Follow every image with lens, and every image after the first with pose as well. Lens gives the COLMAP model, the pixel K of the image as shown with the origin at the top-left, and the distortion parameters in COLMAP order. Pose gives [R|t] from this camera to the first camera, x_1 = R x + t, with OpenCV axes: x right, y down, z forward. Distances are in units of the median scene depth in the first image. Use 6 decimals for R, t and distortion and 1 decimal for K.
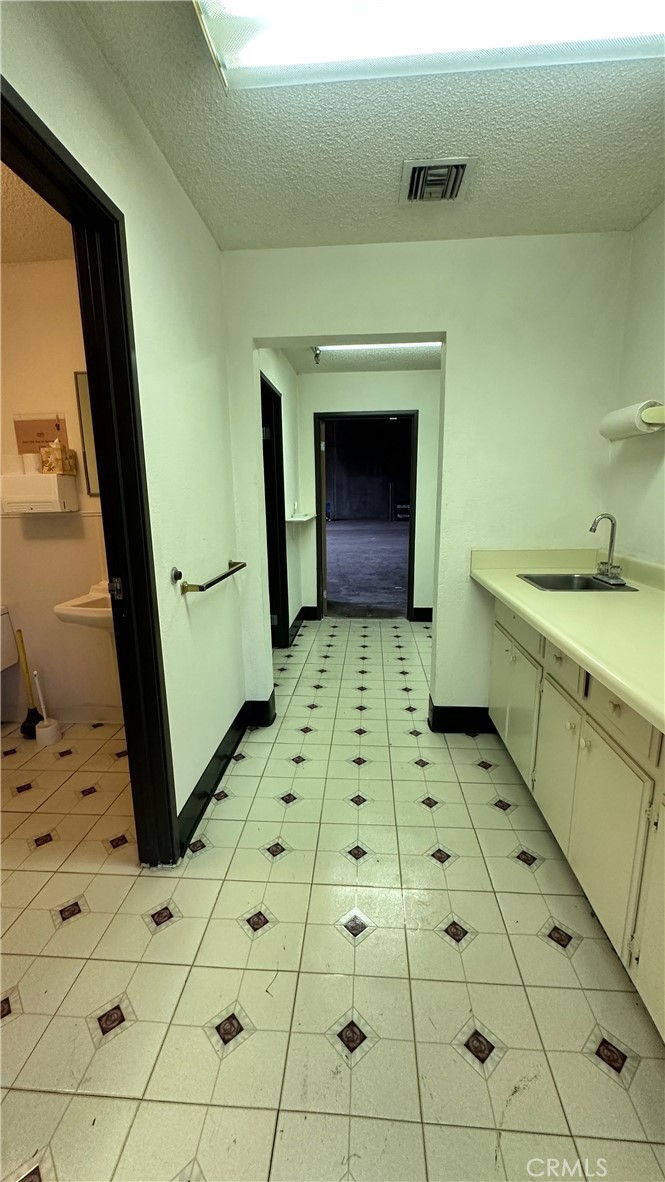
lens RADIAL K [[475.9, 0, 338.7], [0, 475.9, 590.2], [0, 0, 1]] dist [0.000900, 0.000260]
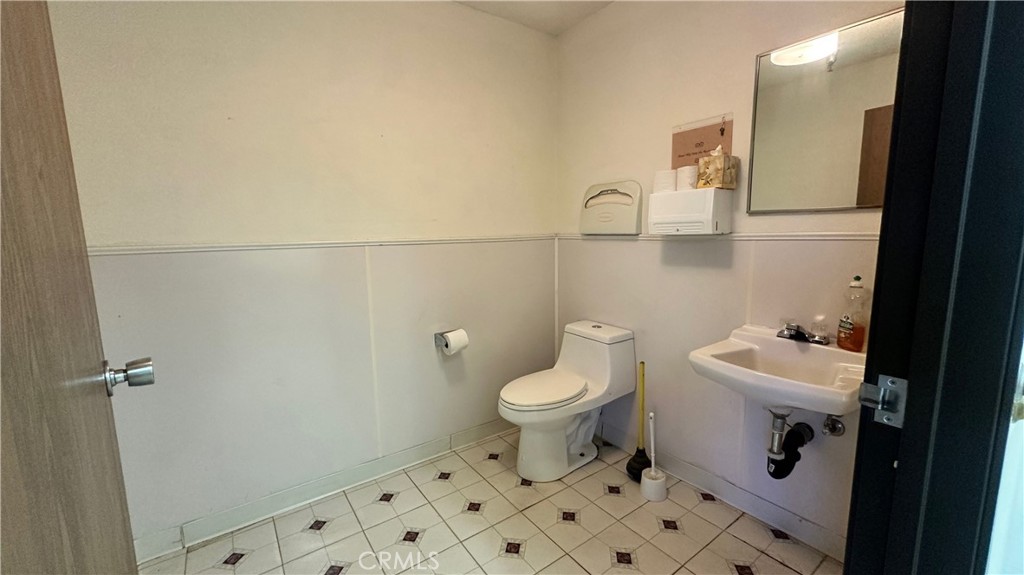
lens RADIAL K [[412.3, 0, 512.0], [0, 412.3, 287.5], [0, 0, 1]] dist [0.000900, 0.000260]
pose [[0.639683, 0.108868, -0.760890, -0.252310], [-0.143521, 0.989426, 0.020908, -0.040020], [0.755121, 0.095829, 0.648544, 0.292371]]
